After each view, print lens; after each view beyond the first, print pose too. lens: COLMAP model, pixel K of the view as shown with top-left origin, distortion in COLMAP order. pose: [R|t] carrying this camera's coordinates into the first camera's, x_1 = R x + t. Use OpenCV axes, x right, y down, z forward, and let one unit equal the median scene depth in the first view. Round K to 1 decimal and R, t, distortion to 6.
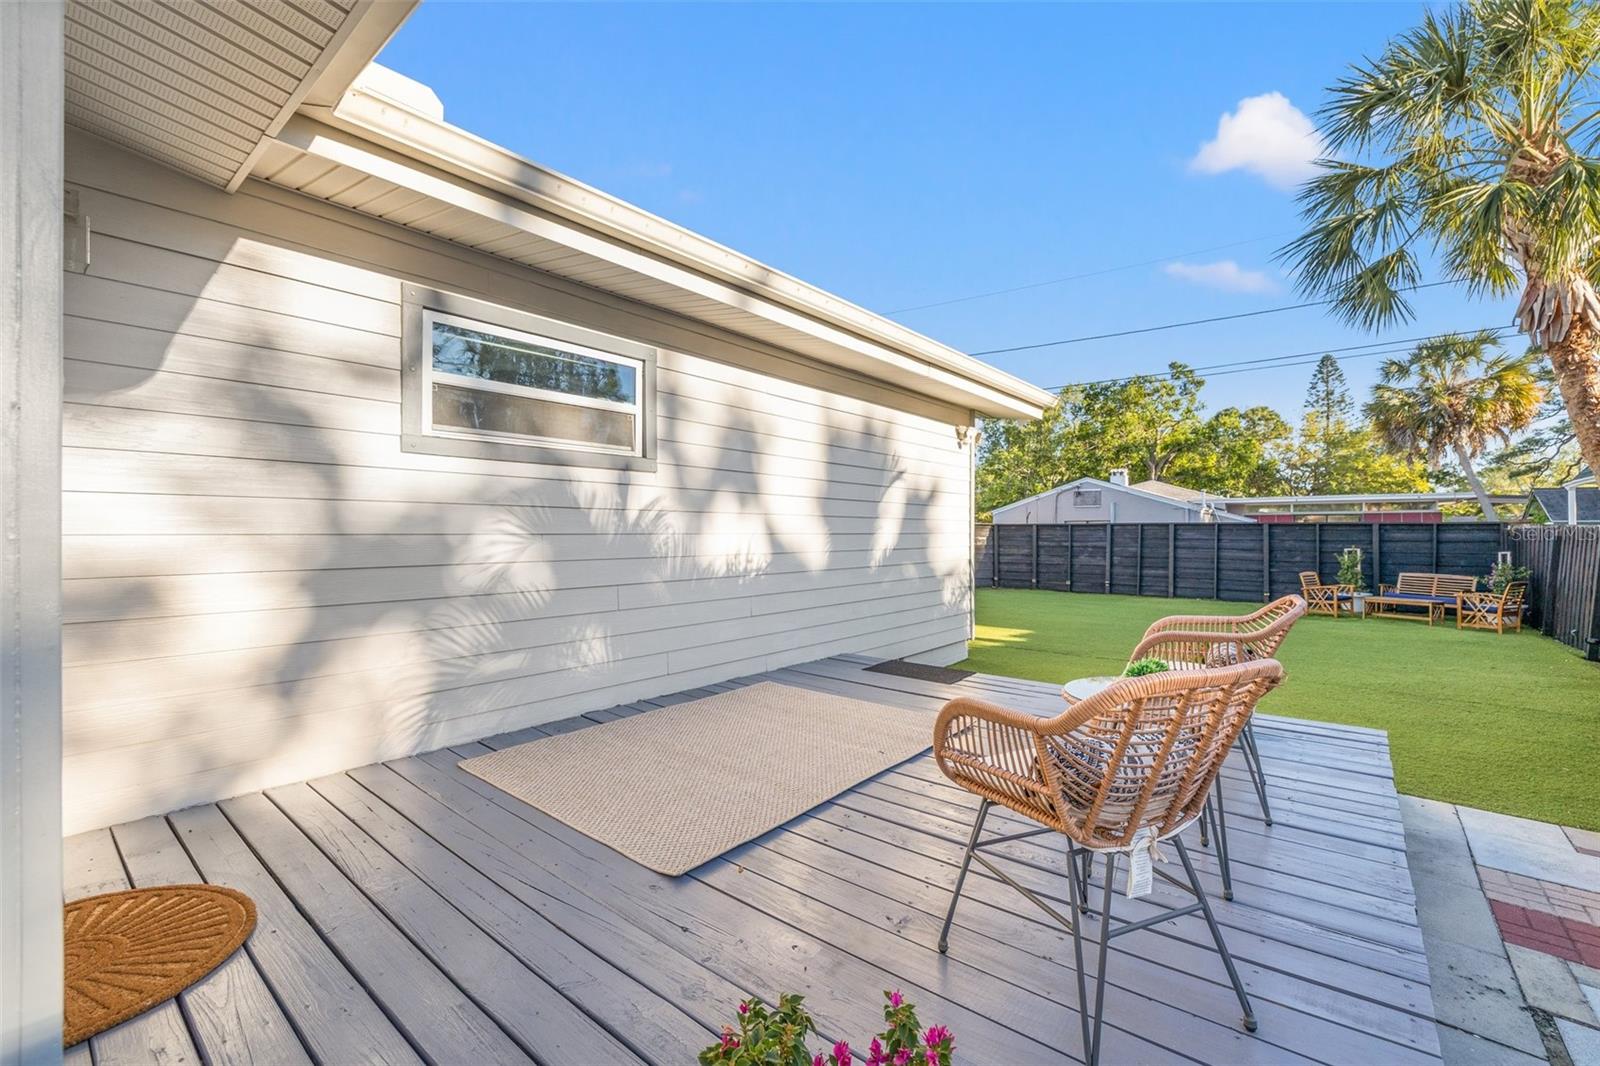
lens RADIAL K [[669.3, 0, 800.0], [0, 669.3, 533.0], [0, 0, 1]] dist [-0.000414, -0.000248]
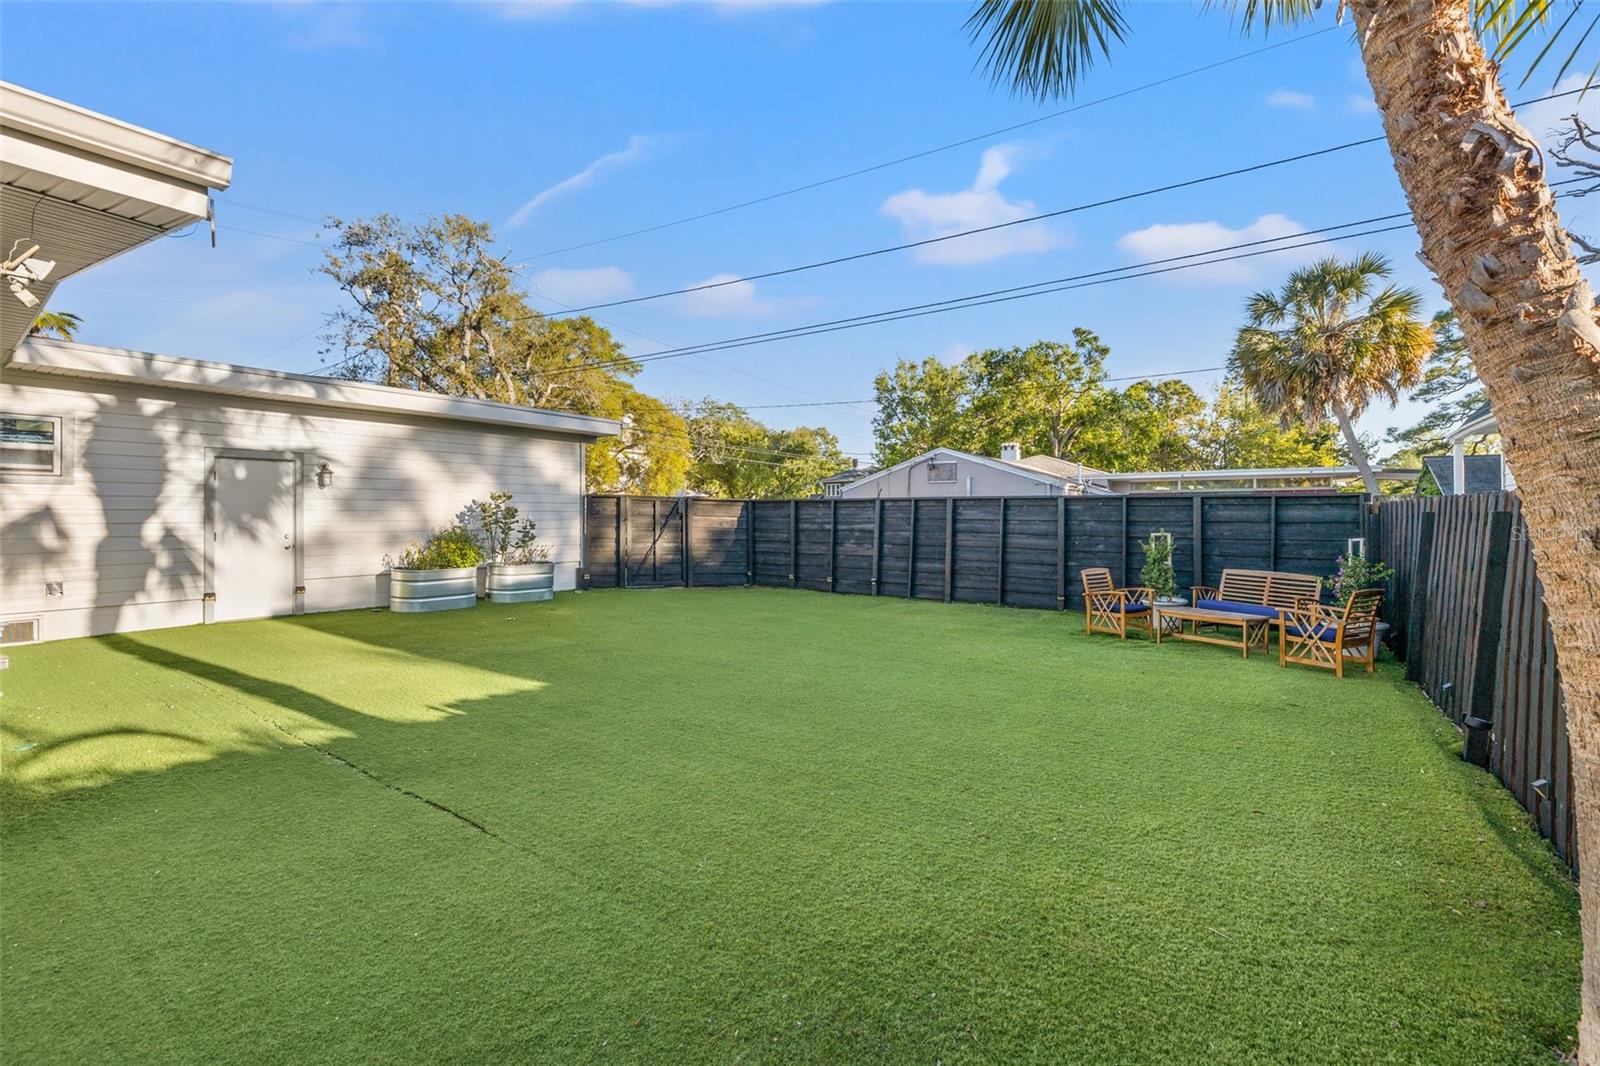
lens RADIAL K [[691.1, 0, 800.2], [0, 691.1, 514.4], [0, 0, 1]] dist [-0.000250, 0.000009]
pose [[0.997000, 0.000222, 0.077396, 0.298285], [-0.000109, 0.999999, -0.001461, 0.004036], [-0.077397, 0.001449, 0.996999, 0.242779]]
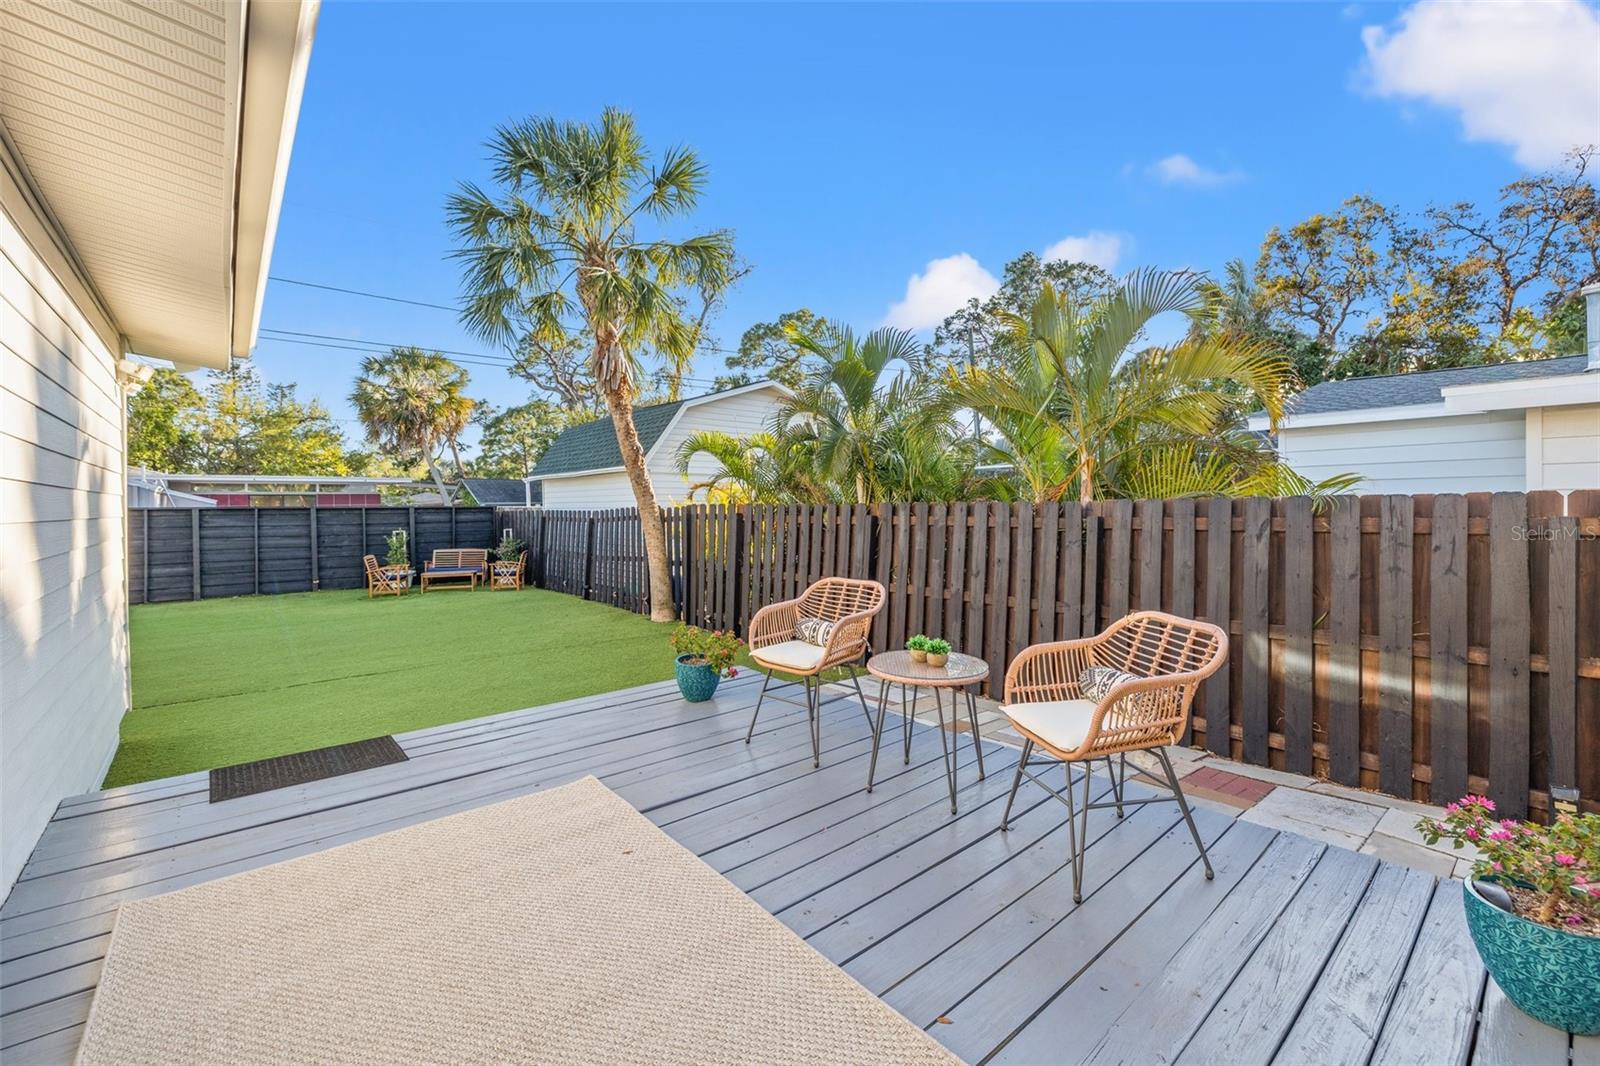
lens RADIAL K [[675.7, 0, 792.4], [0, 675.7, 523.1], [0, 0, 1]] dist [-0.000214, 0.000023]
pose [[0.186578, -0.031099, 0.981948, -0.100457], [0.012180, 0.999495, 0.029340, -0.010130], [-0.982365, 0.006486, 0.186863, 0.119265]]
